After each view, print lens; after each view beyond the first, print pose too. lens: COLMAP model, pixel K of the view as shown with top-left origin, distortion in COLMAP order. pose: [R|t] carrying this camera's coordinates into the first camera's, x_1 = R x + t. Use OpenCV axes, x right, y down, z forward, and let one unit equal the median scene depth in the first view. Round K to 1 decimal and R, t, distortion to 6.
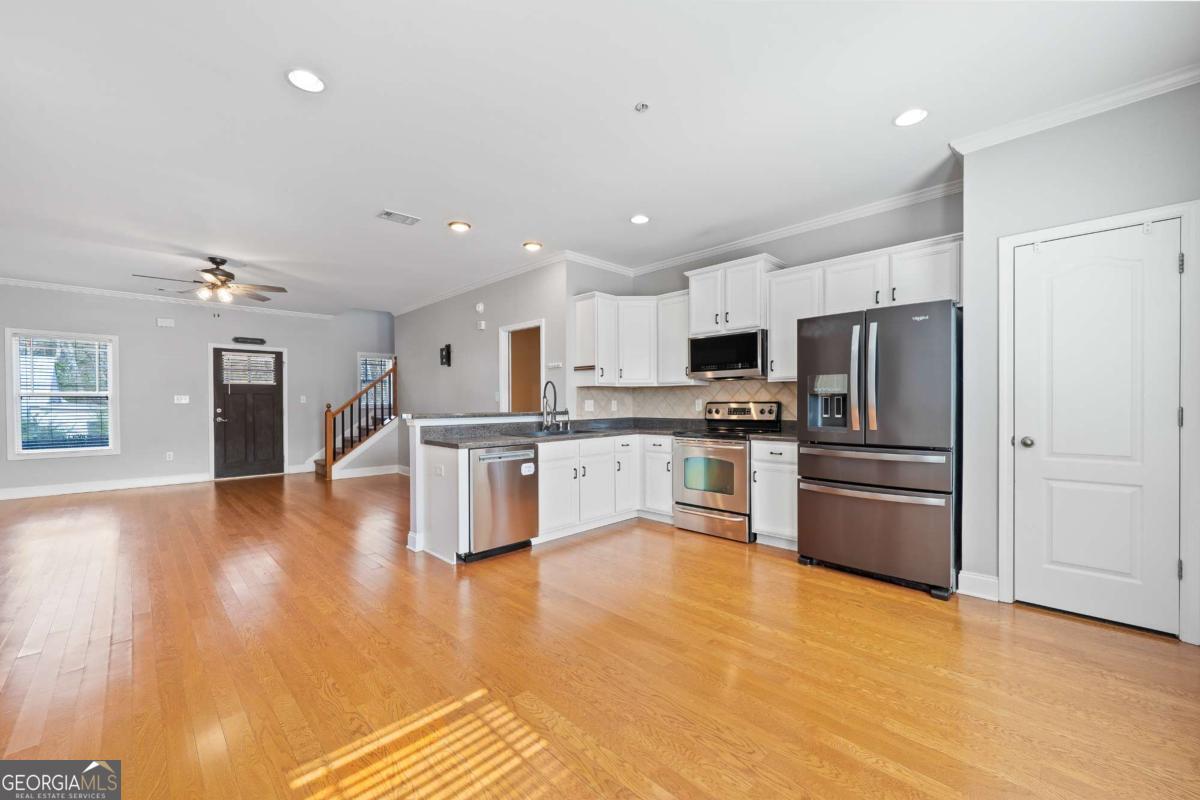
lens RADIAL K [[496.2, 0, 608.6], [0, 496.2, 404.5], [0, 0, 1]] dist [-0.002229, -0.000169]
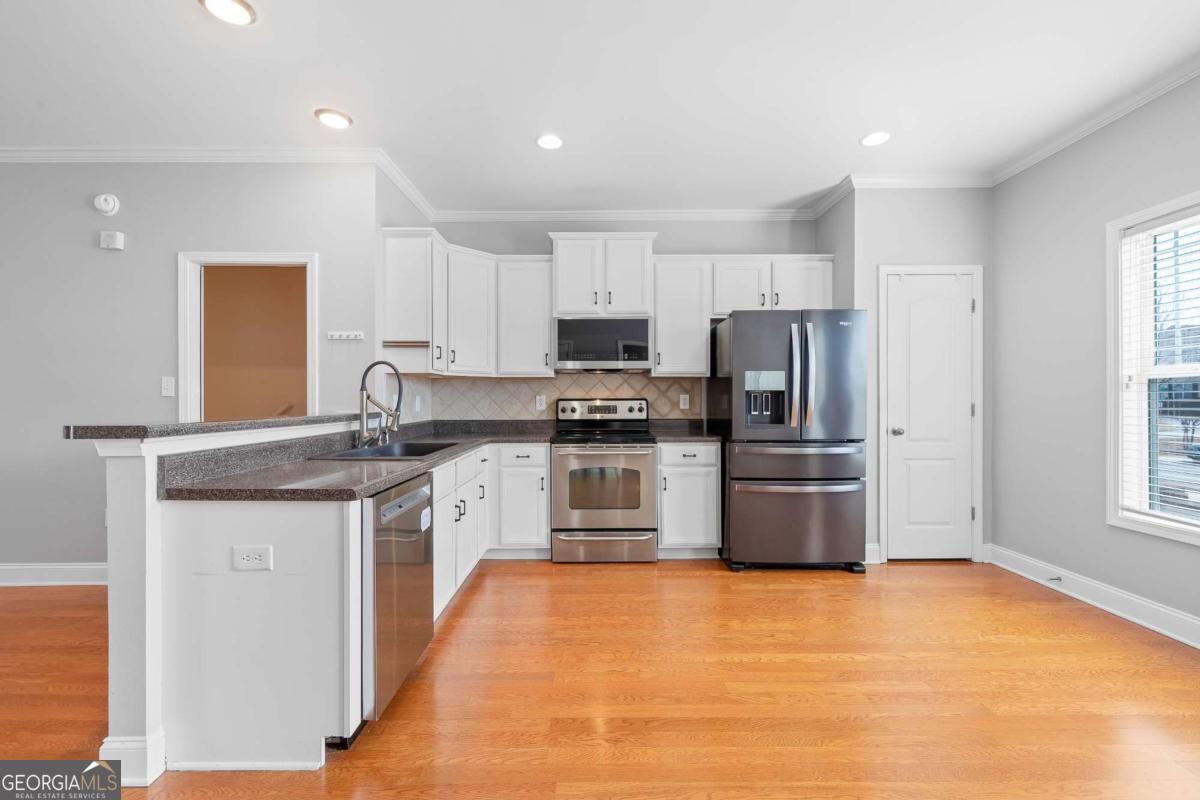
lens RADIAL K [[496.2, 0, 597.2], [0, 496.2, 400.0], [0, 0, 1]] dist [-0.002229, -0.000169]
pose [[0.694386, 0.004817, 0.719587, -0.394153], [0.000632, 0.999973, -0.007304, 0.003499], [-0.719603, 0.005526, 0.694364, 0.450124]]
